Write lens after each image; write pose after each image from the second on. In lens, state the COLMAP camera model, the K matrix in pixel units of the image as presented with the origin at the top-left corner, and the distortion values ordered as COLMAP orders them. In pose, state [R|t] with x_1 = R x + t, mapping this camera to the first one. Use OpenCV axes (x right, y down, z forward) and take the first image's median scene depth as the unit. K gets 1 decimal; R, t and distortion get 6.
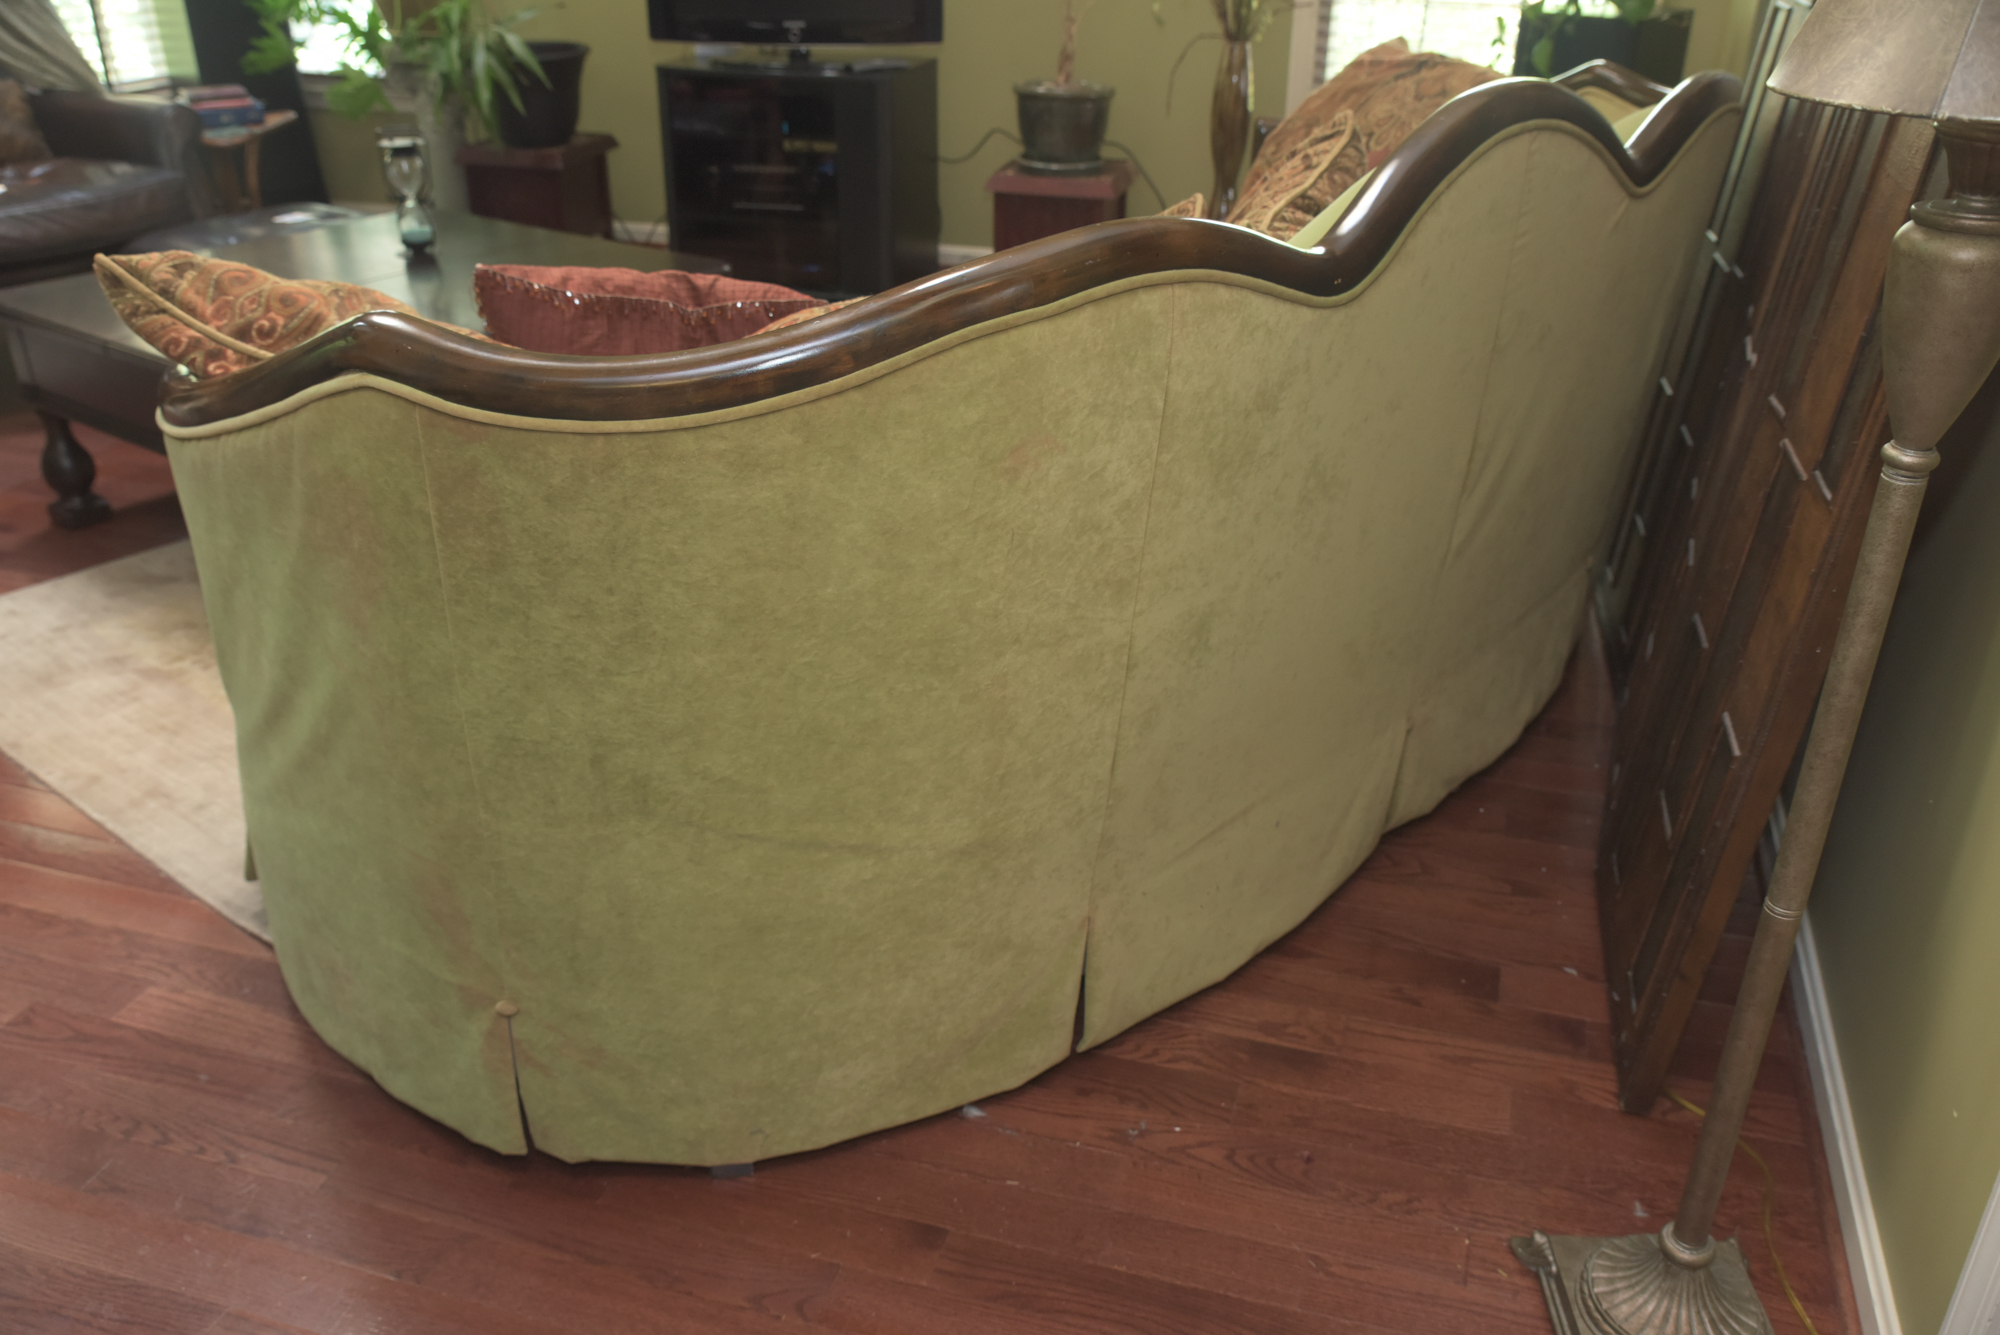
lens RADIAL K [[1644.0, 0, 1008.4], [0, 1644.0, 666.5], [0, 0, 1]] dist [-0.095222, 0.102140]
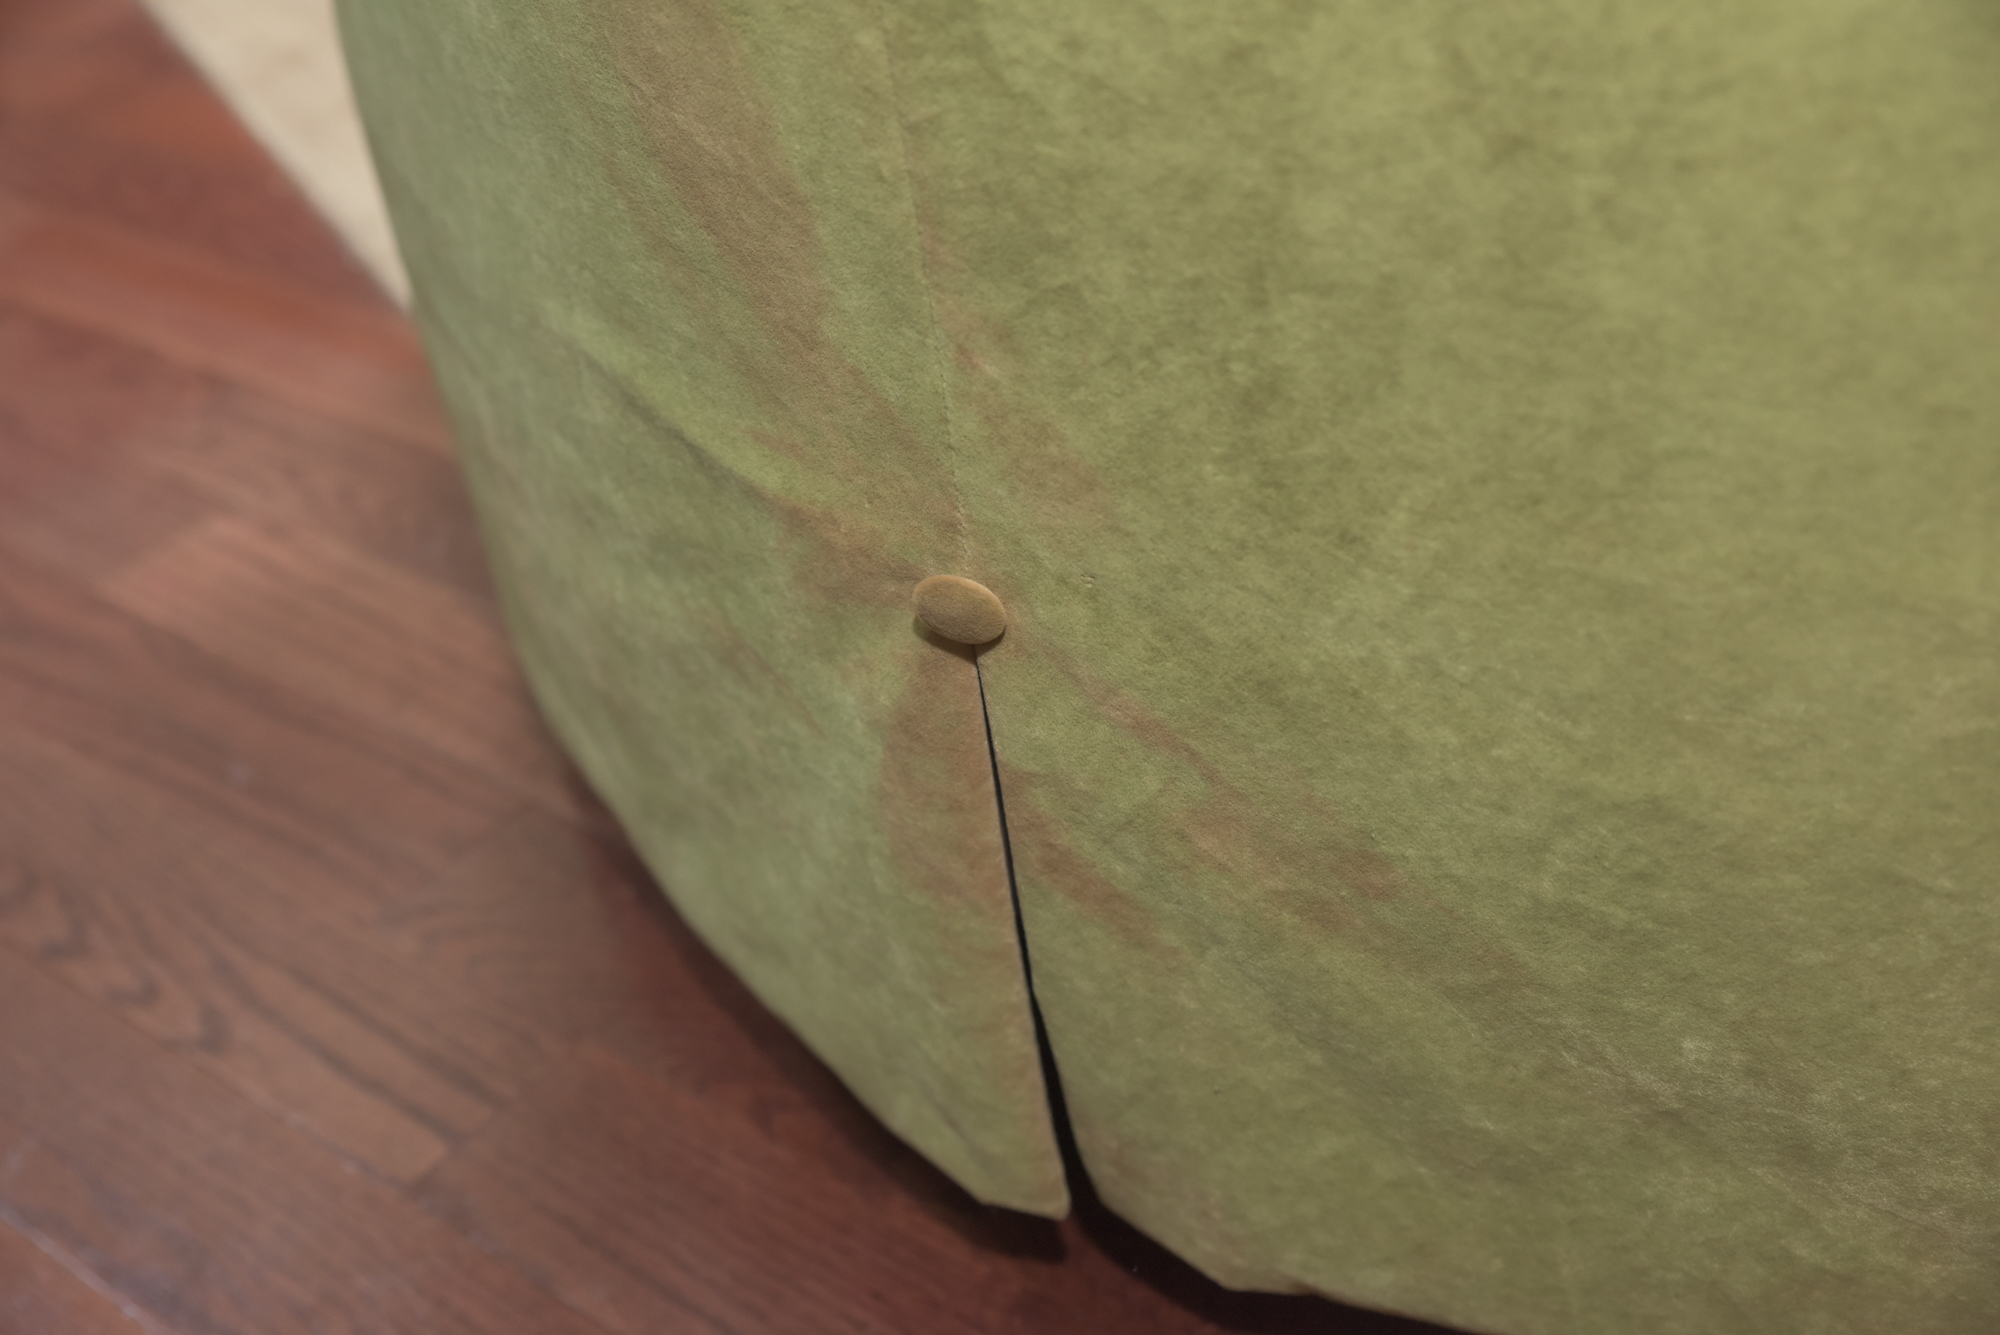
lens RADIAL K [[2481.2, 0, 1030.1], [0, 2481.2, 667.7], [0, 0, 1]] dist [-0.036126, -0.001974]
pose [[0.904215, 0.107818, -0.413244, -0.161848], [-0.039022, 0.984418, 0.171458, 0.160079], [0.425292, -0.138910, 0.894333, 0.708046]]
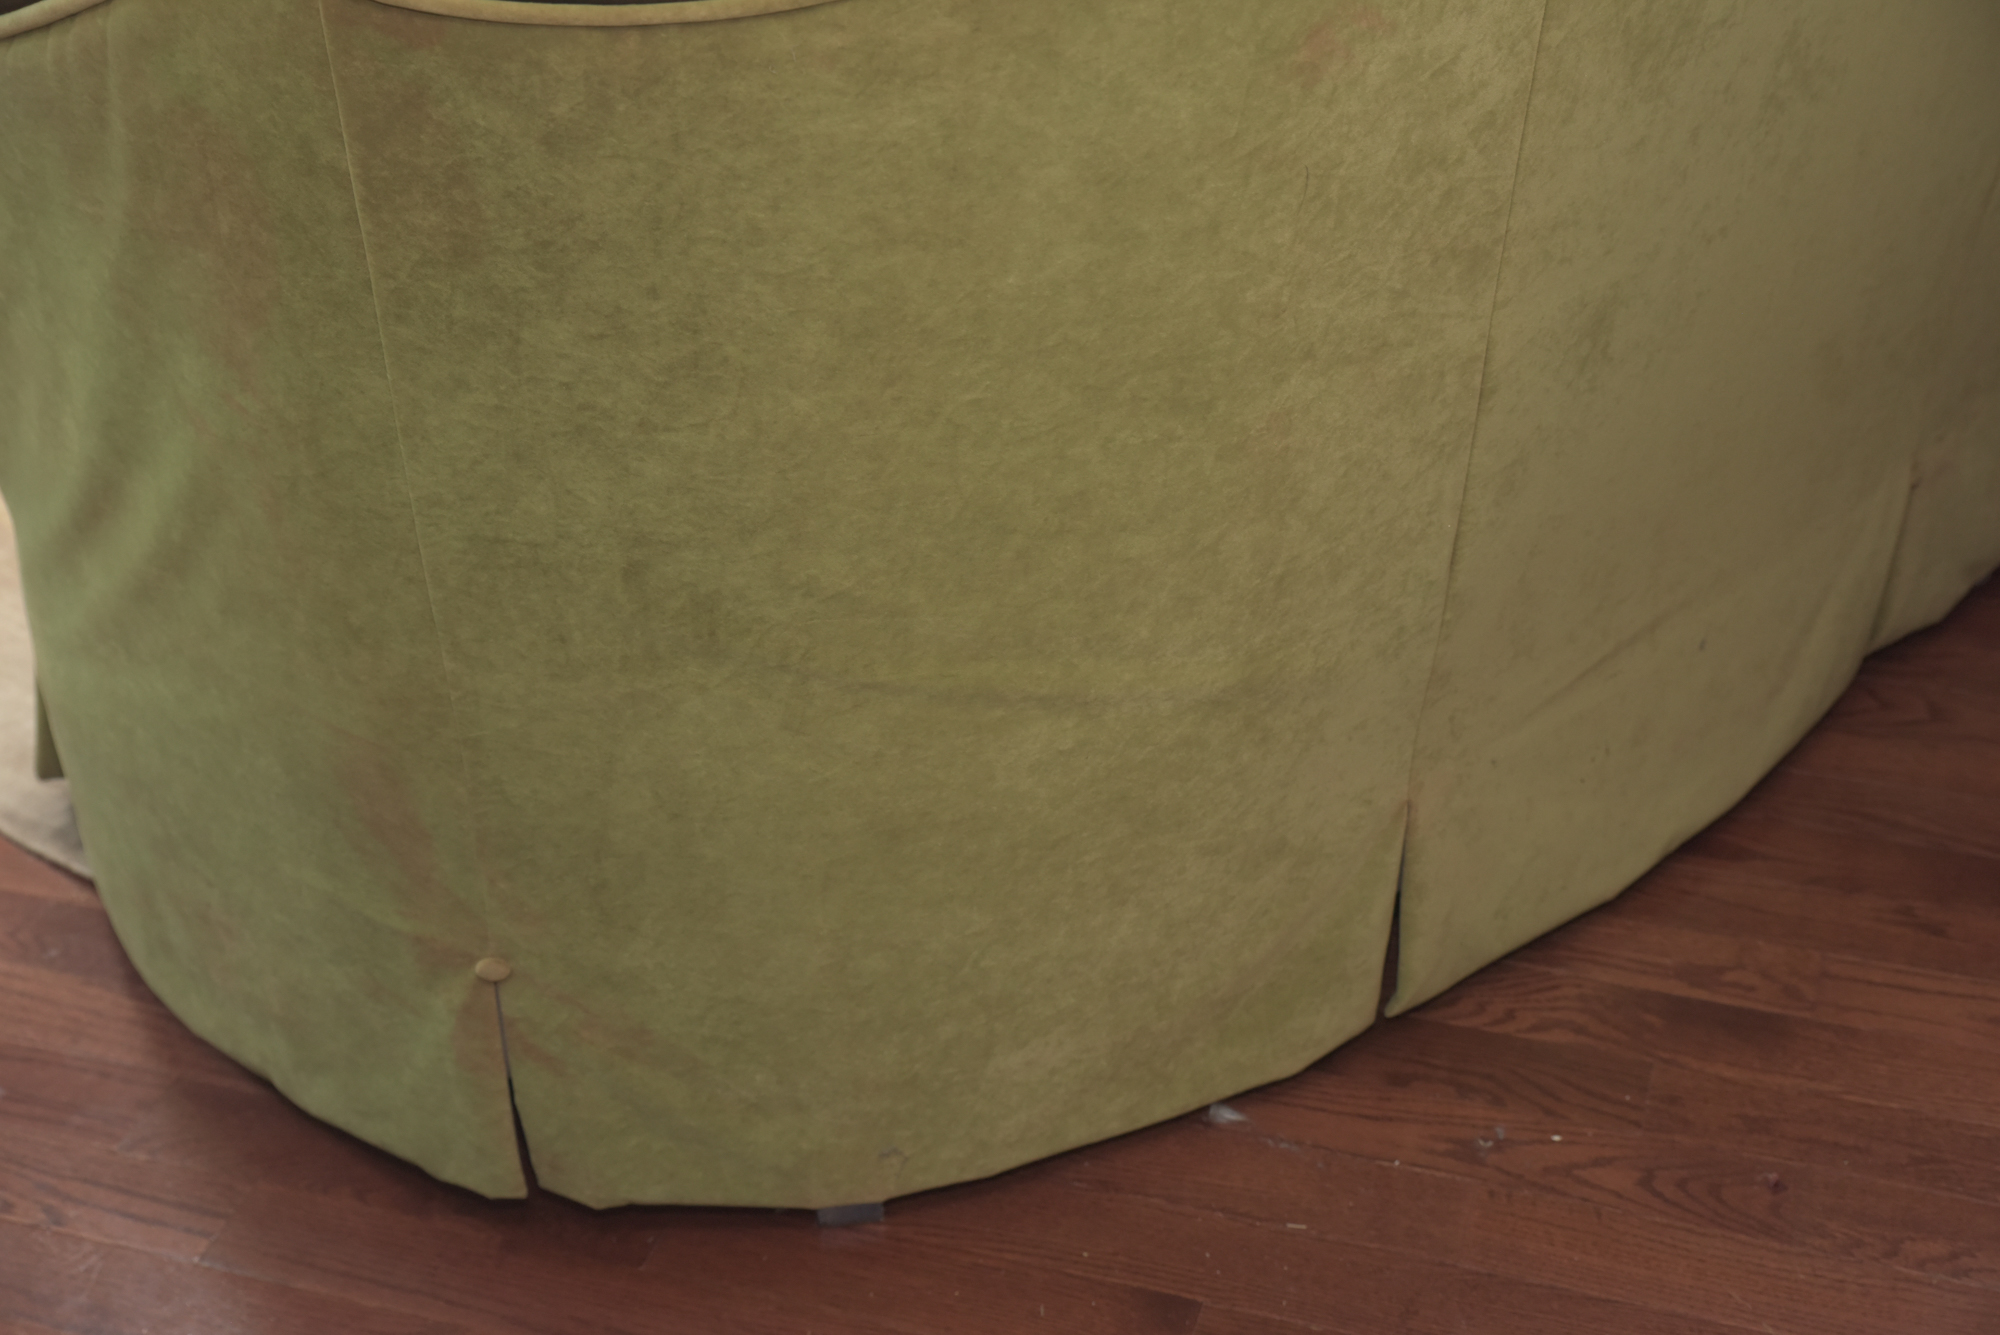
lens RADIAL K [[2568.1, 0, 1000.0], [0, 2568.1, 667.5], [0, 0, 1]] dist [0.016344, 0.140076]
pose [[0.998253, -0.024924, -0.053570, -0.057756], [0.030145, 0.994633, 0.098977, 0.001704], [0.050815, -0.100419, 0.993647, 0.035441]]
